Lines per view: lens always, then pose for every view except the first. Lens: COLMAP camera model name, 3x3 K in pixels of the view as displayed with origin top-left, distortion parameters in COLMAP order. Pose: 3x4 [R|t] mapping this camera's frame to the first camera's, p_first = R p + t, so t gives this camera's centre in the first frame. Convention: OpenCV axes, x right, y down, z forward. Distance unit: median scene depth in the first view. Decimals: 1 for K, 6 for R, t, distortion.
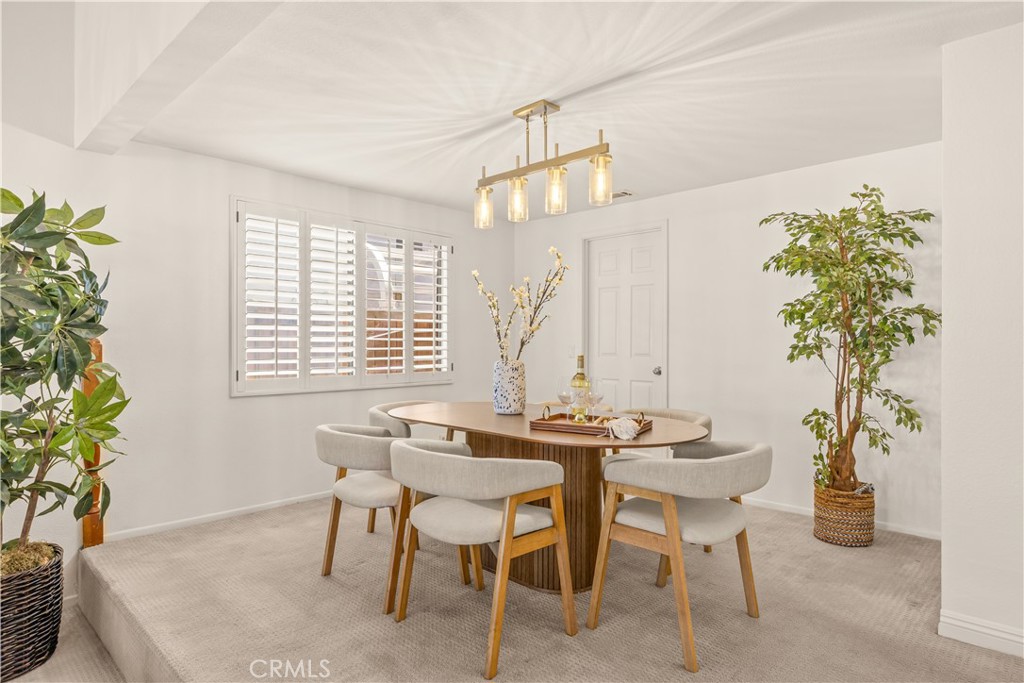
lens RADIAL K [[581.1, 0, 507.6], [0, 581.1, 344.8], [0, 0, 1]] dist [-0.000444, -0.000970]
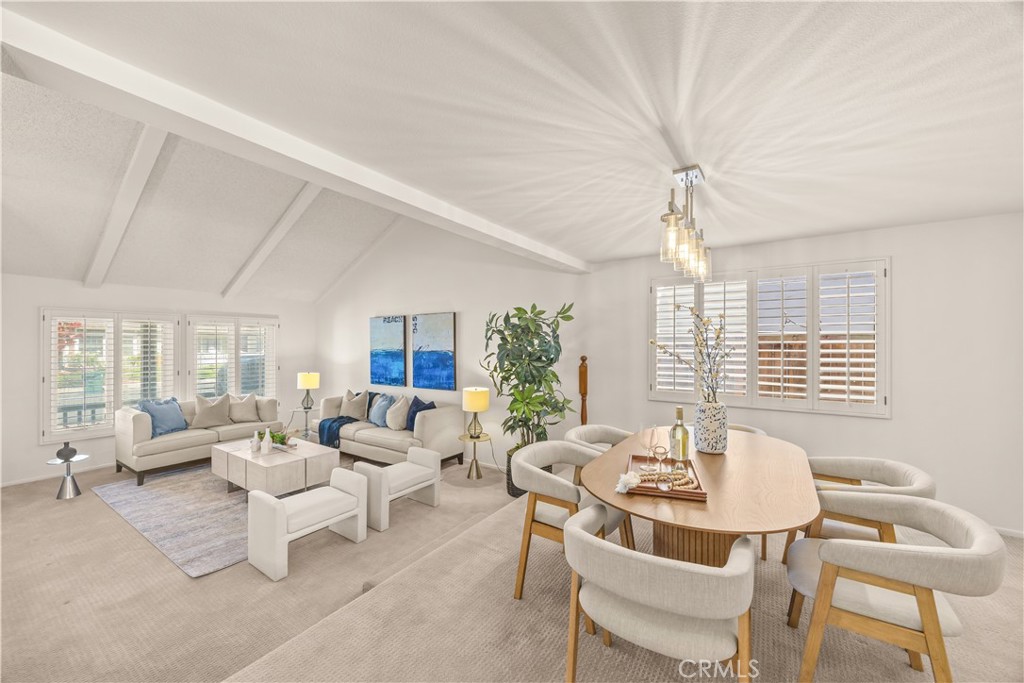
lens RADIAL K [[393.0, 0, 513.7], [0, 393.0, 342.8], [0, 0, 1]] dist [-0.001893, -0.000538]
pose [[0.181994, -0.003131, -0.983295, 0.695629], [-0.000651, 0.999994, -0.003304, -0.085979], [0.983299, 0.001242, 0.181991, 0.530698]]
